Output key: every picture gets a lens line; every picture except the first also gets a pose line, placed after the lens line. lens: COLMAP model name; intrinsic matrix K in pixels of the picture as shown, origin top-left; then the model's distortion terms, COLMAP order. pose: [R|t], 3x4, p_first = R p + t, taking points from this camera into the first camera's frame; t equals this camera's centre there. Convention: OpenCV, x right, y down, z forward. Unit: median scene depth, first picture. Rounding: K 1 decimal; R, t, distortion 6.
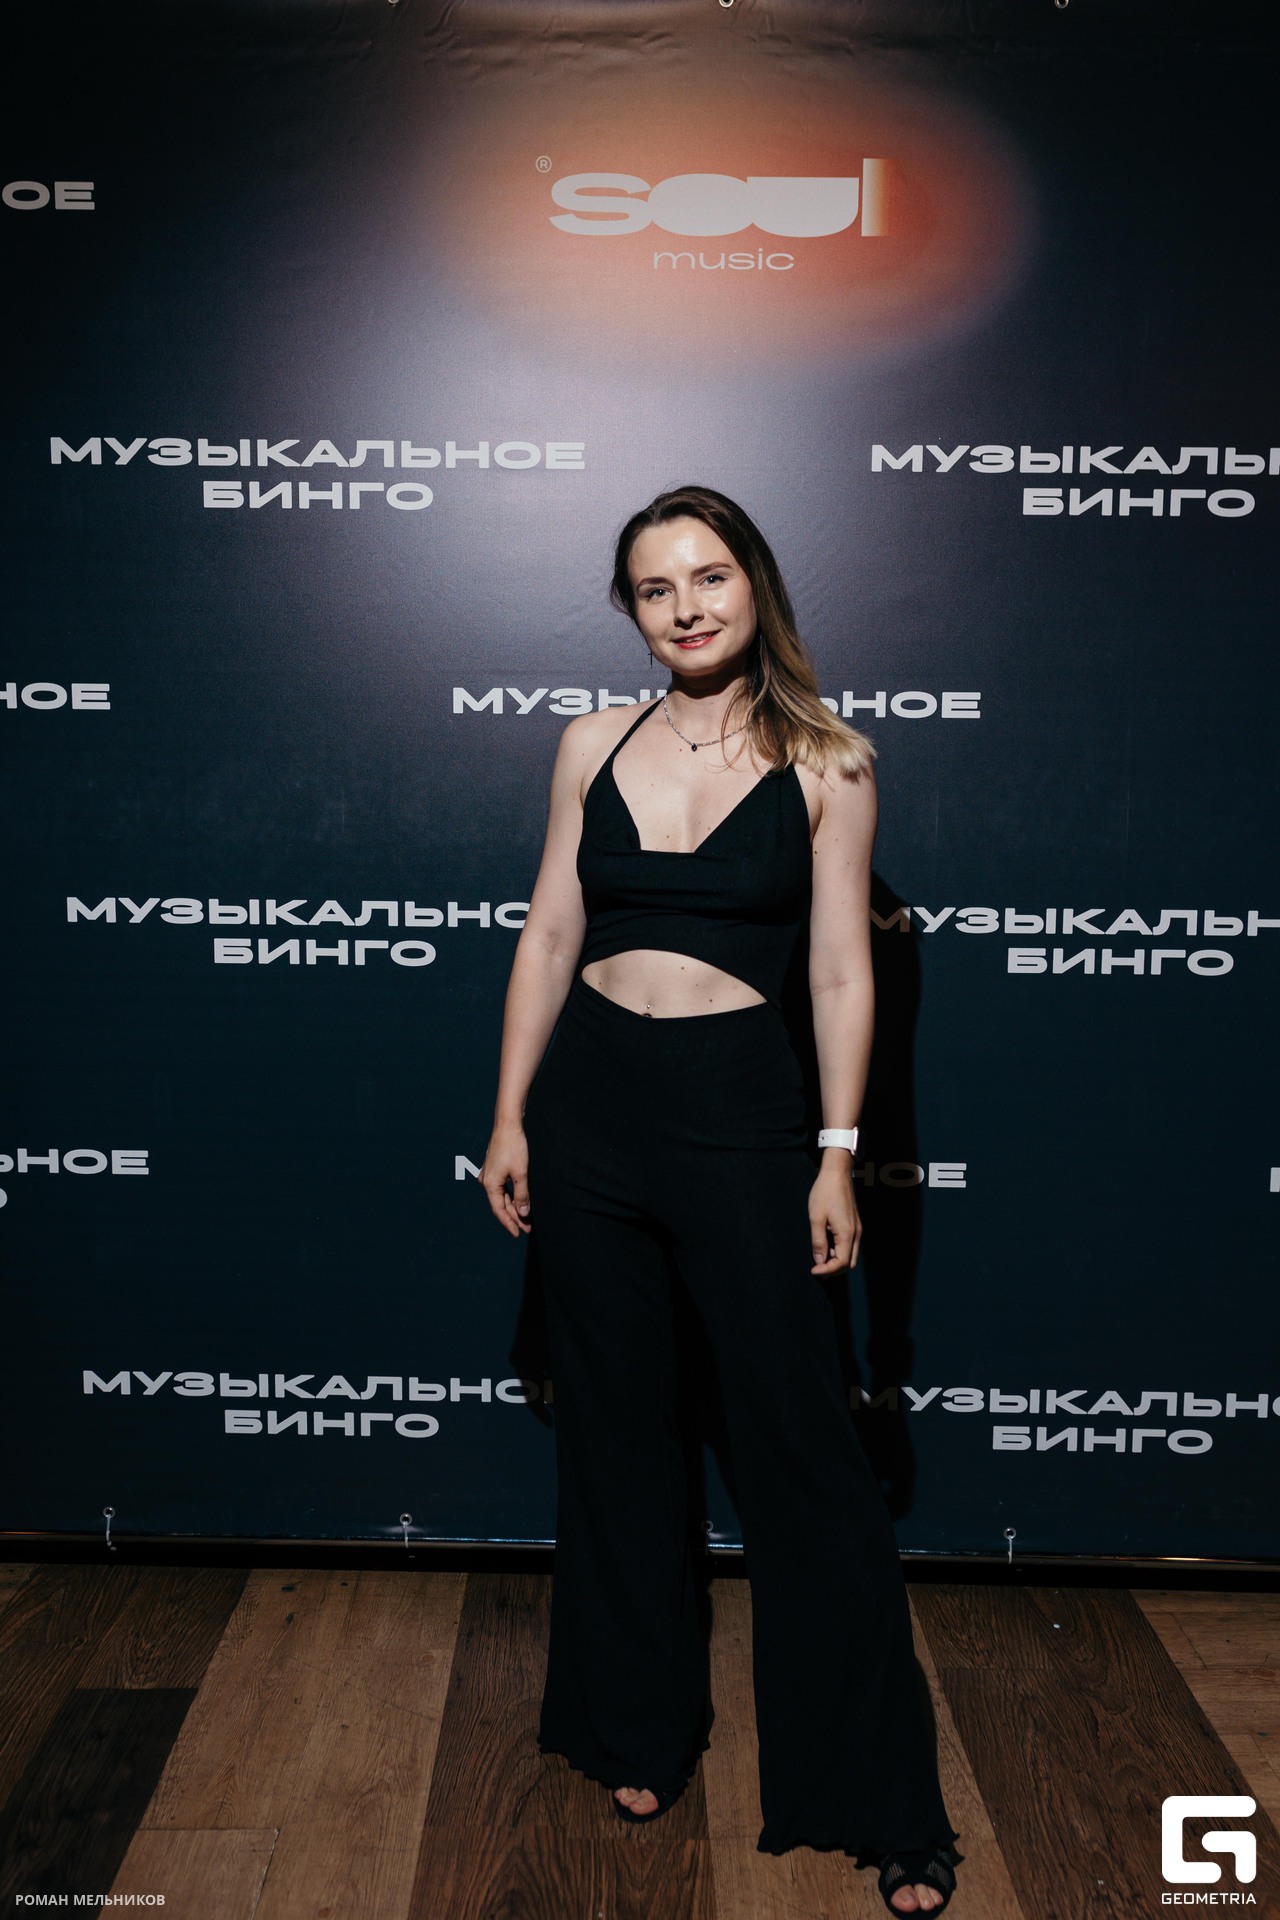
lens RADIAL K [[1823.0, 0, 643.6], [0, 1823.0, 970.9], [0, 0, 1]] dist [0.001275, 0.000000]
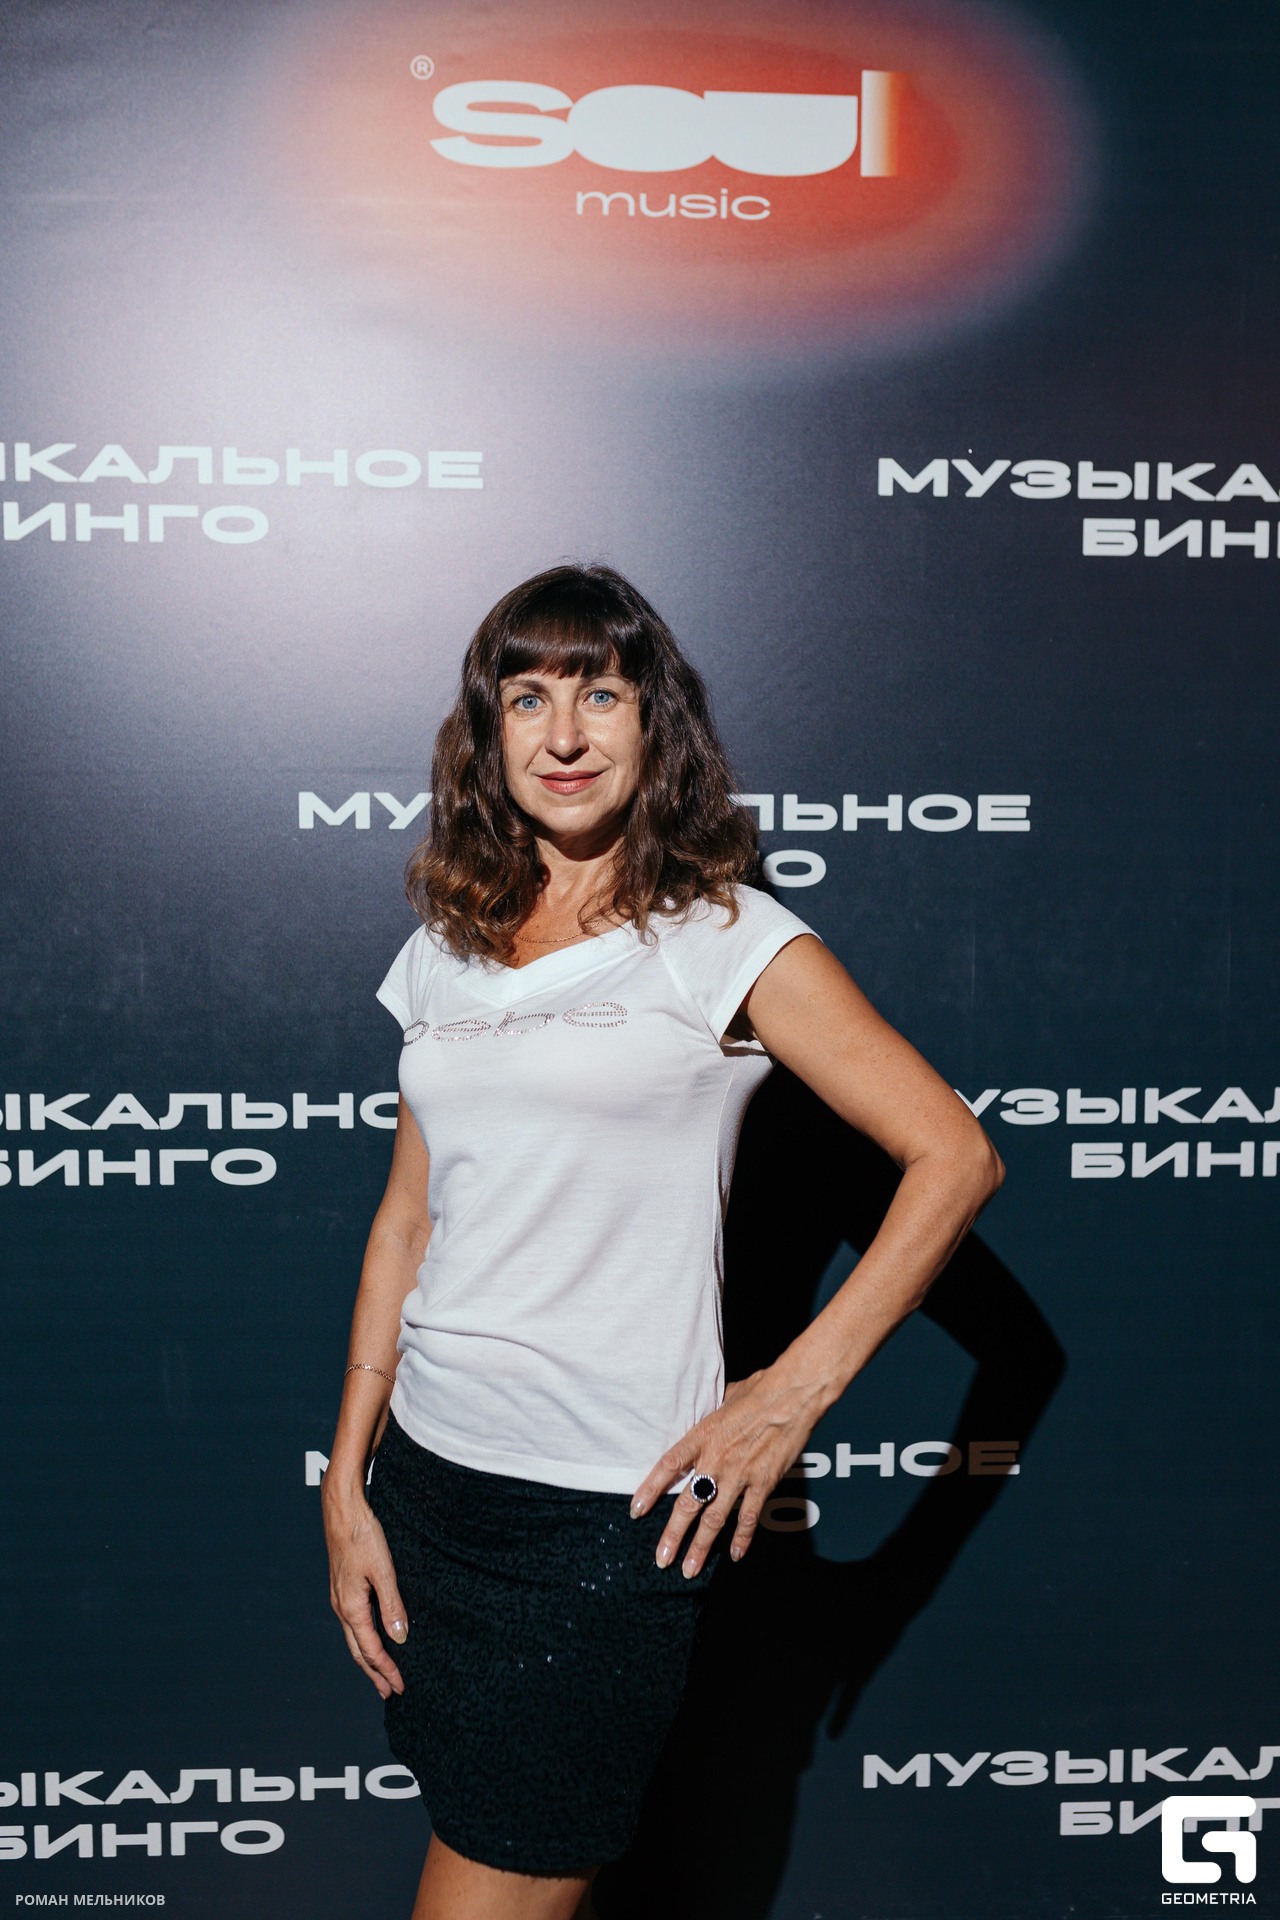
lens RADIAL K [[1823.0, 0, 634.5], [0, 1823.0, 944.4], [0, 0, 1]] dist [0.001275, 0.000000]
pose [[0.996871, -0.011391, 0.078219, -0.030763], [0.015553, 0.998484, -0.052806, -0.057281], [-0.077499, 0.053857, 0.995537, 0.289828]]
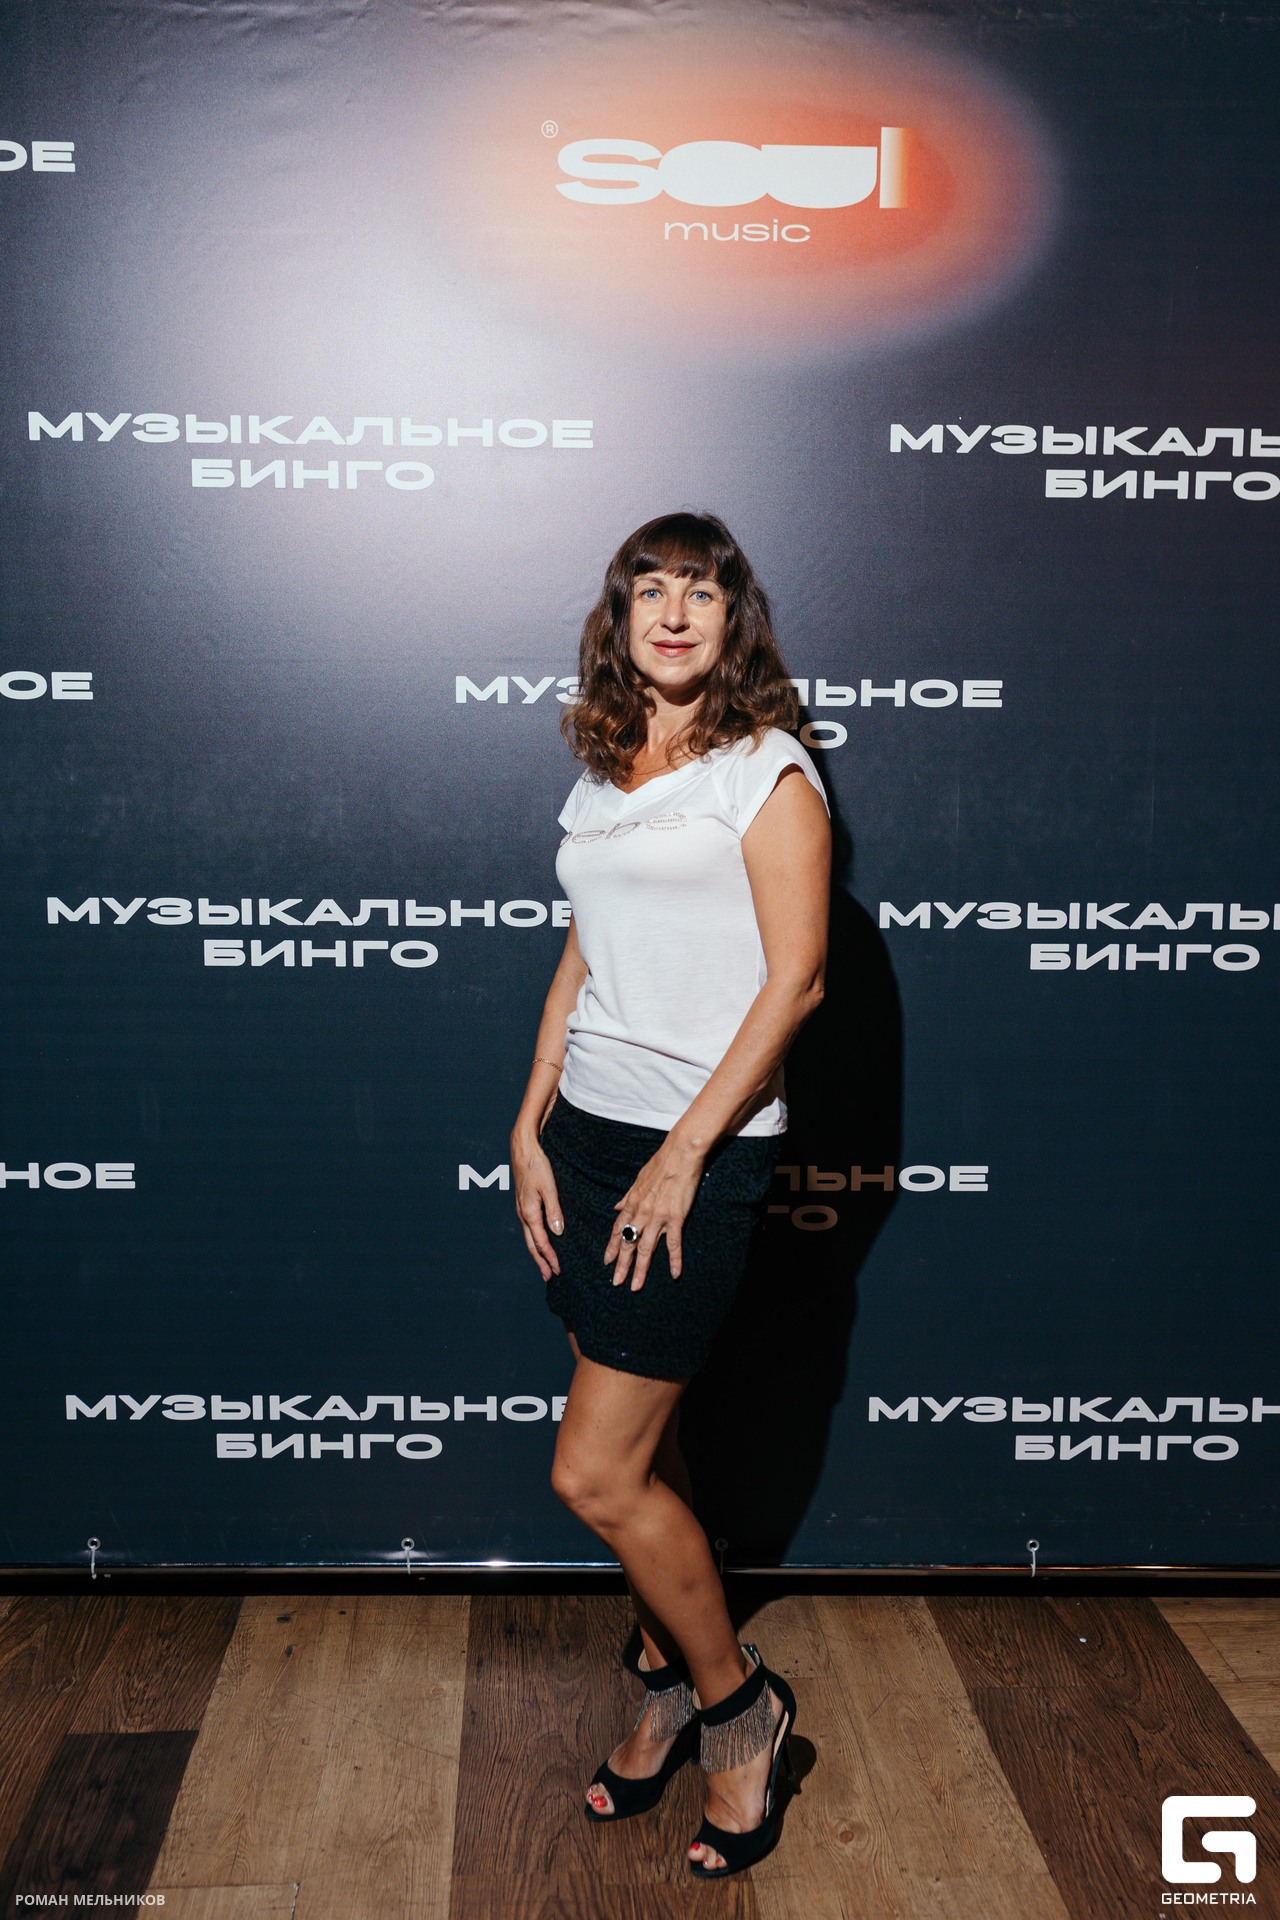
lens RADIAL K [[1823.0, 0, 643.0], [0, 1823.0, 960.6], [0, 0, 1]] dist [0.001275, 0.000000]
pose [[0.999022, -0.007795, 0.043534, -0.049502], [0.007759, 0.999969, 0.000990, -0.006281], [-0.043540, -0.000651, 0.999051, 0.040142]]
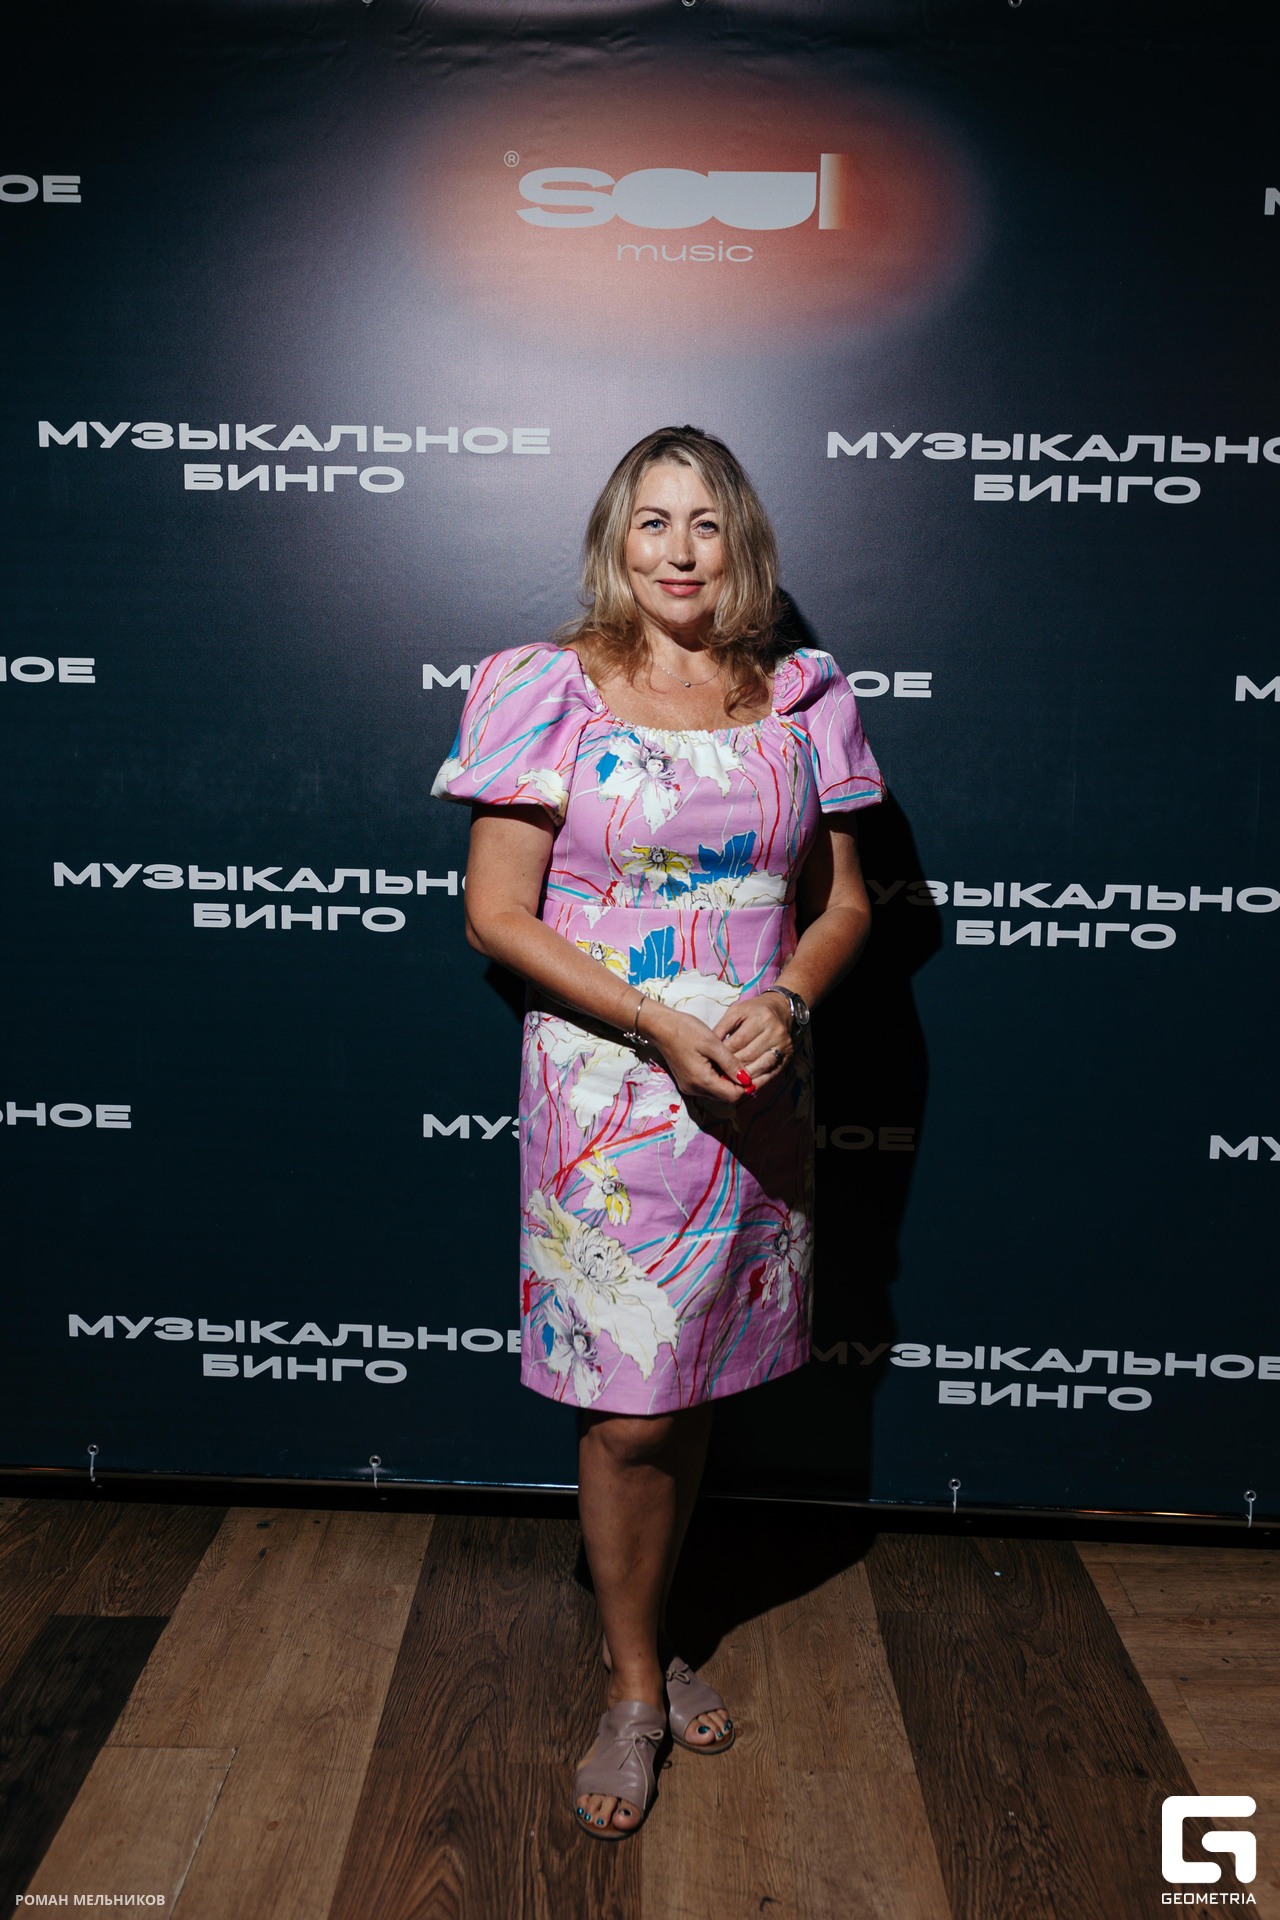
lens RADIAL K [[1823.0, 0, 639.9], [0, 1823.0, 953.5], [0, 0, 1]] dist [0.001275, 0.000000]
pose [[0.999689, 0.010406, -0.022671, 0.044795], [-0.010072, 0.999840, 0.014789, -0.007202], [0.022821, -0.014556, 0.999634, -0.038387]]
